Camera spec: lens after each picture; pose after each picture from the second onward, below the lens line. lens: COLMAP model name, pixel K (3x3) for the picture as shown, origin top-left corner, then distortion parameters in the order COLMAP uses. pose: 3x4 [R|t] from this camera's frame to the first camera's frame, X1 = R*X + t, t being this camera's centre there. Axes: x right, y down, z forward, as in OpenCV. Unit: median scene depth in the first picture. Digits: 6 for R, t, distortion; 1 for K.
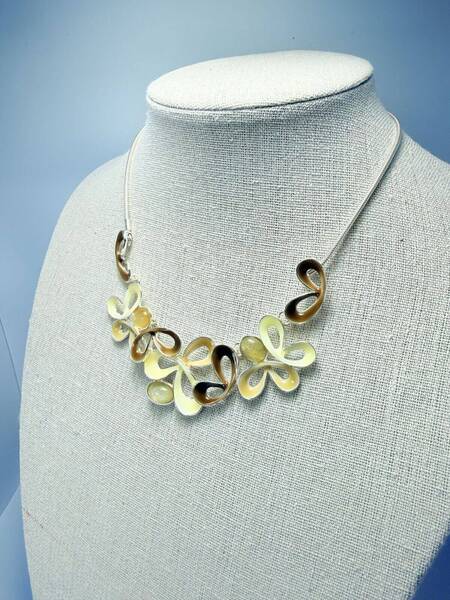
lens RADIAL K [[419.5, 0, 227.1], [0, 419.5, 263.3], [0, 0, 1]] dist [-0.007358, 0.008621]
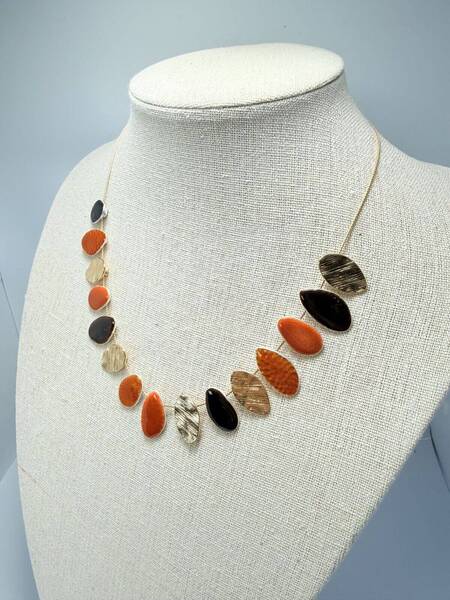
lens RADIAL K [[419.5, 0, 229.4], [0, 419.5, 263.4], [0, 0, 1]] dist [-0.007358, 0.008621]
pose [[0.999325, 0.026451, -0.025481, 0.109273], [-0.024877, 0.997876, 0.060204, -0.036138], [0.027019, -0.059529, 0.997861, -0.076337]]
